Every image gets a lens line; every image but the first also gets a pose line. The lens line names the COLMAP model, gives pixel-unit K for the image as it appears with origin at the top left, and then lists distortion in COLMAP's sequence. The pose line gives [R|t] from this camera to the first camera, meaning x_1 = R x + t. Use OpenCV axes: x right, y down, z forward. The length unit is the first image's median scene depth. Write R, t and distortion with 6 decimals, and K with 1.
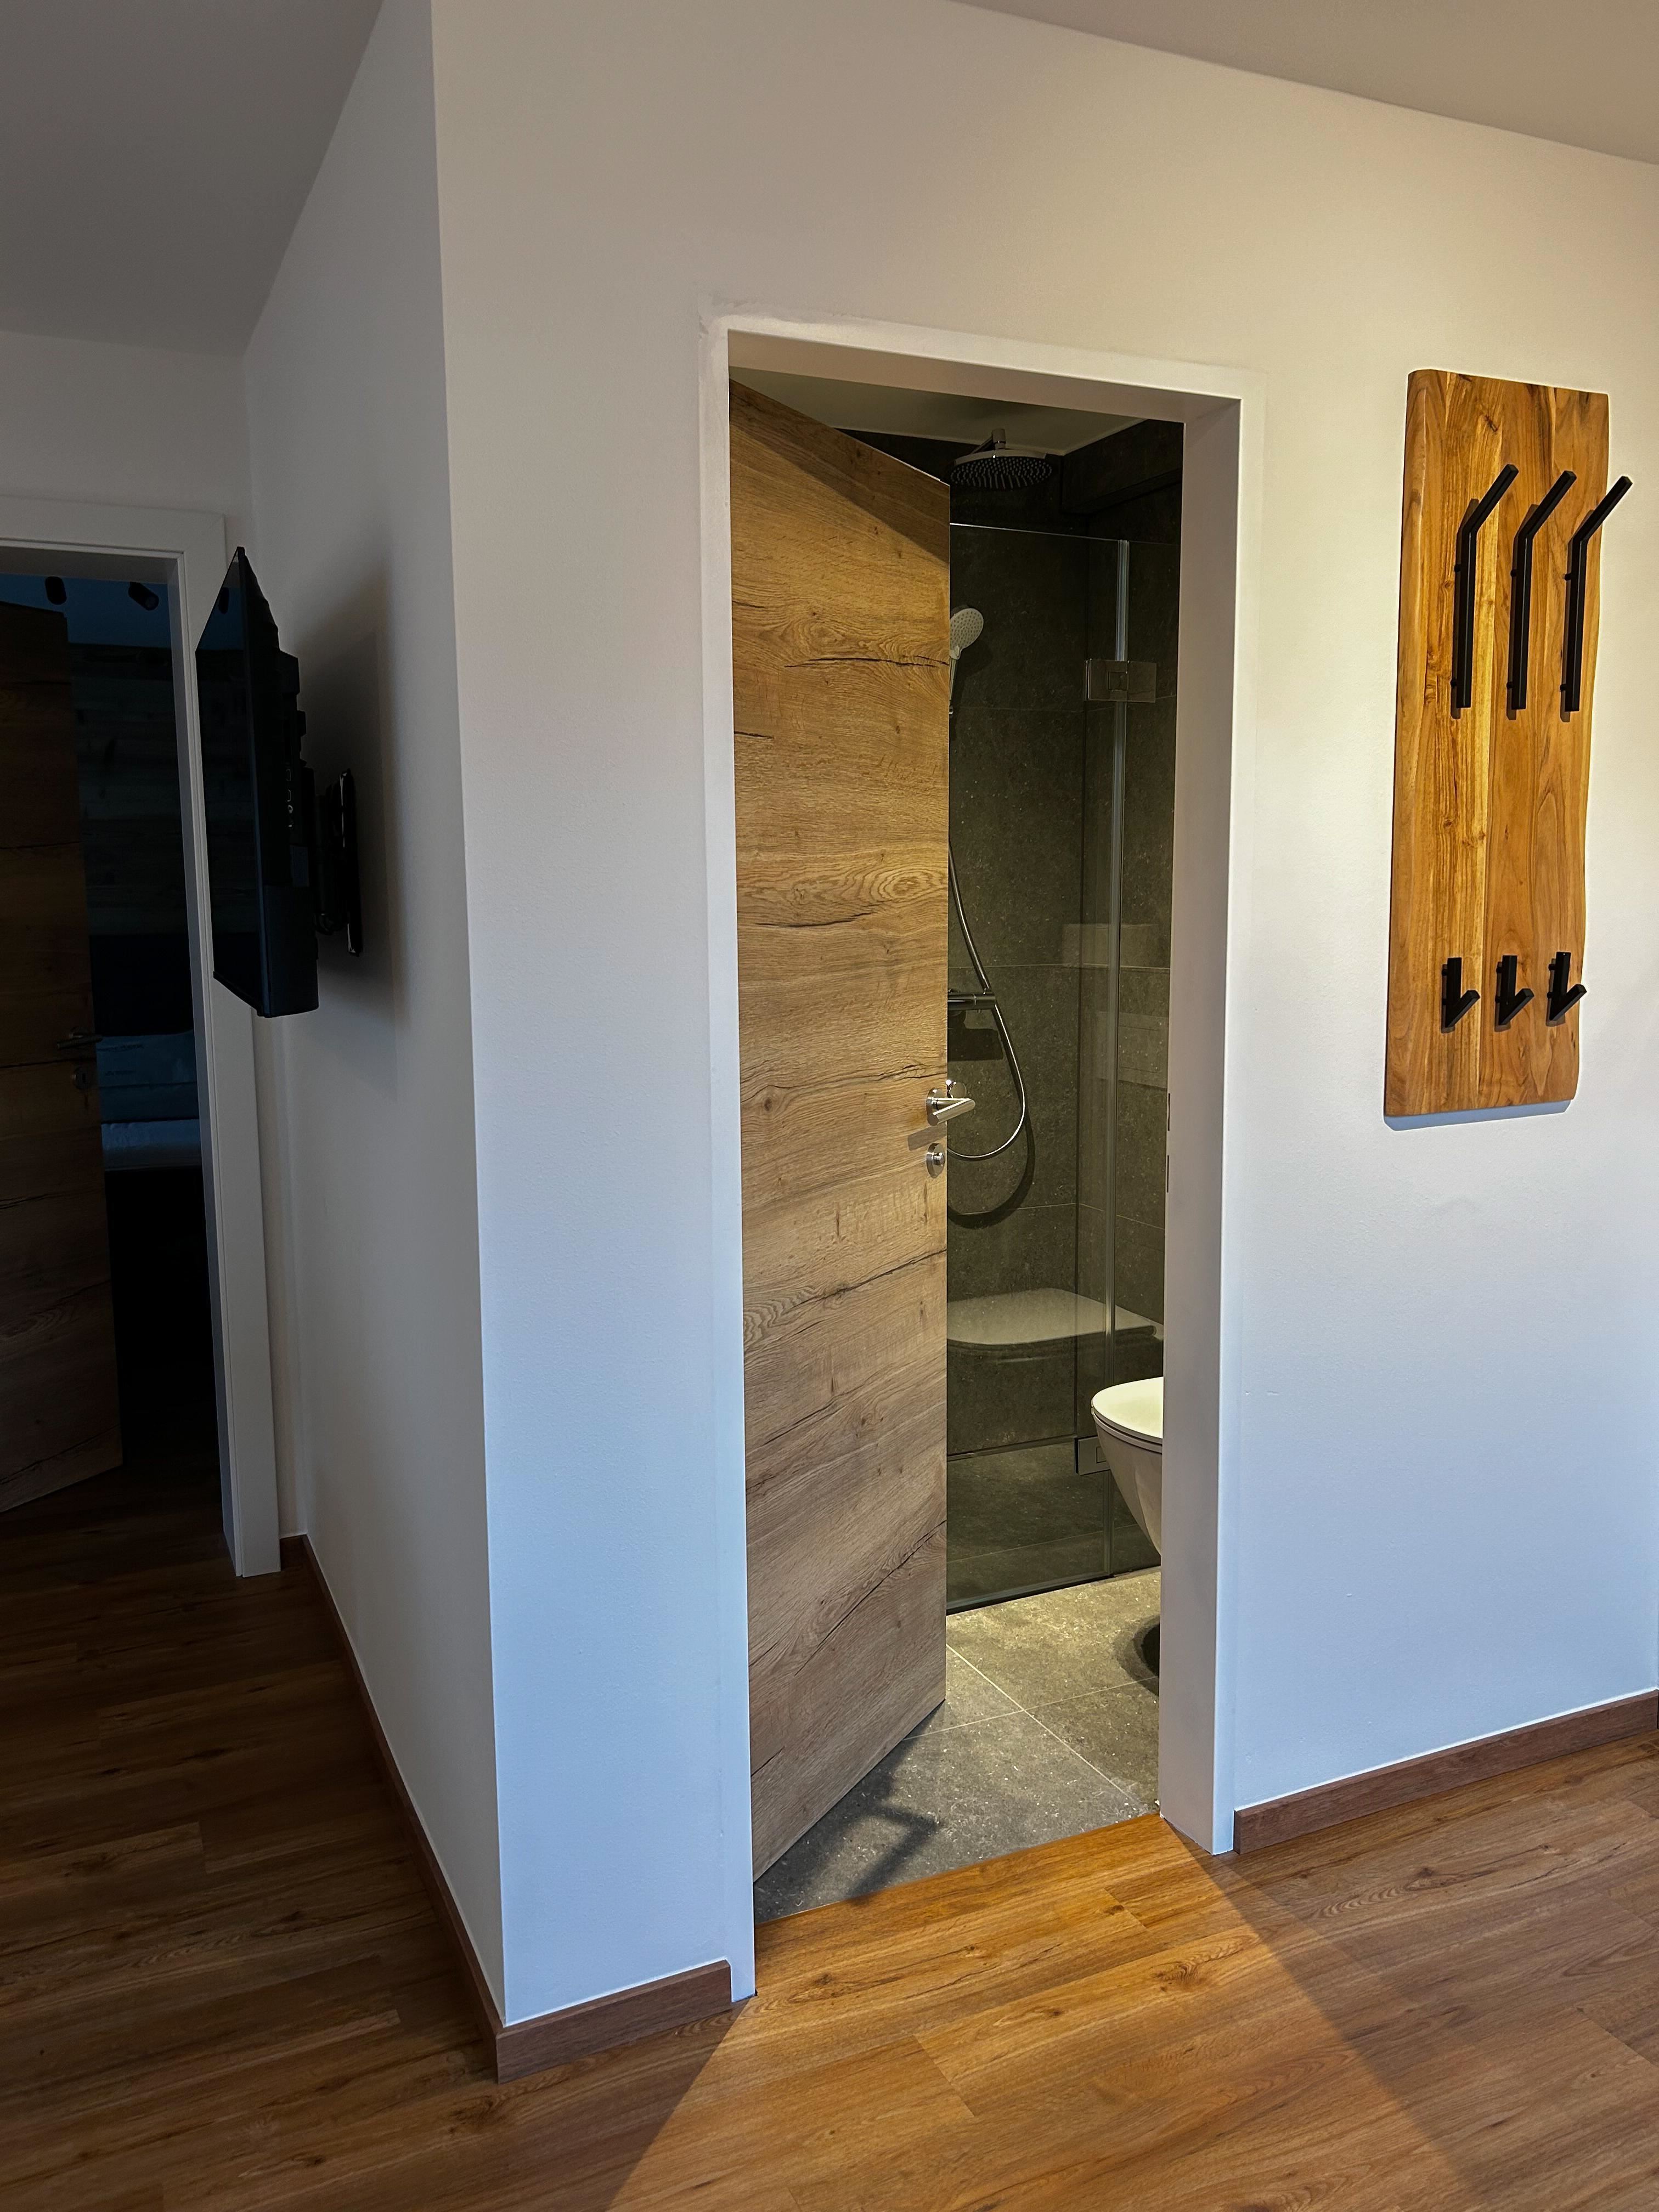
lens RADIAL K [[1658.4, 0, 826.9], [0, 1658.4, 1103.4], [0, 0, 1]] dist [0.026453, -0.028542]
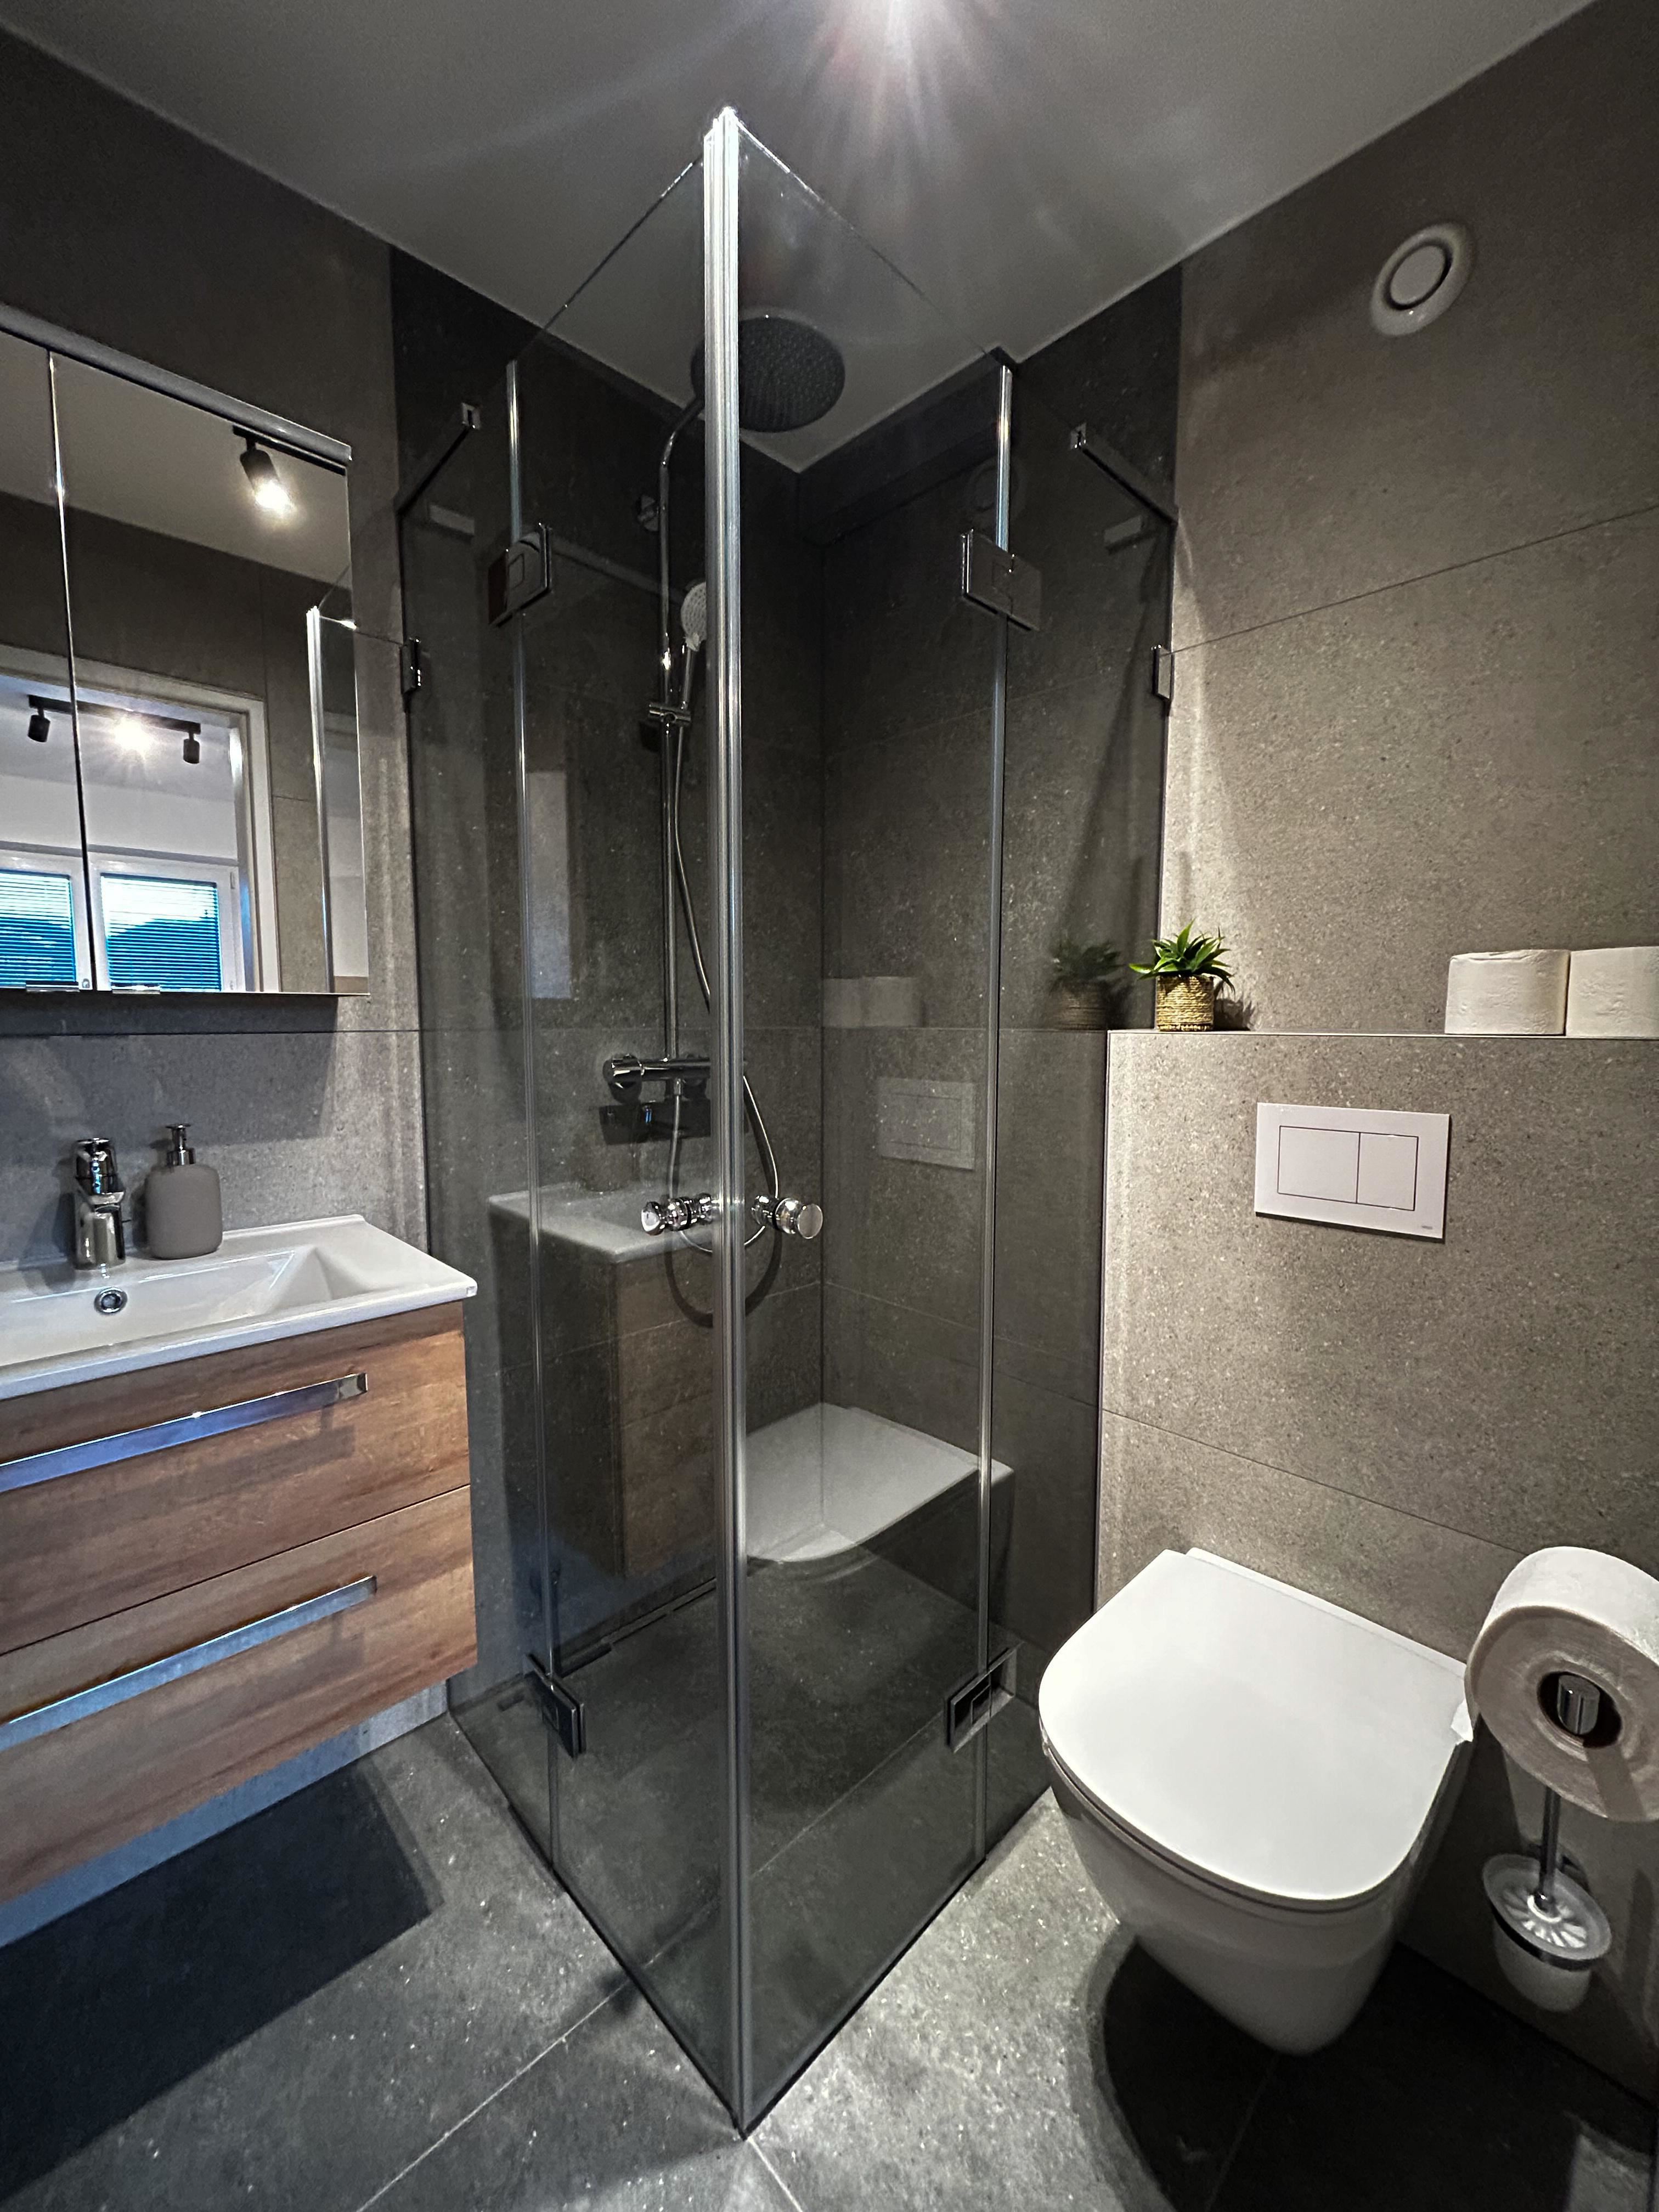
lens RADIAL K [[884.0, 0, 826.1], [0, 884.0, 1107.5], [0, 0, 1]] dist [-0.003937, -0.000153]
pose [[0.947405, -0.022261, 0.319263, -0.006372], [0.031267, 0.999244, -0.023111, -0.029163], [-0.318507, 0.031878, 0.947384, 0.559404]]
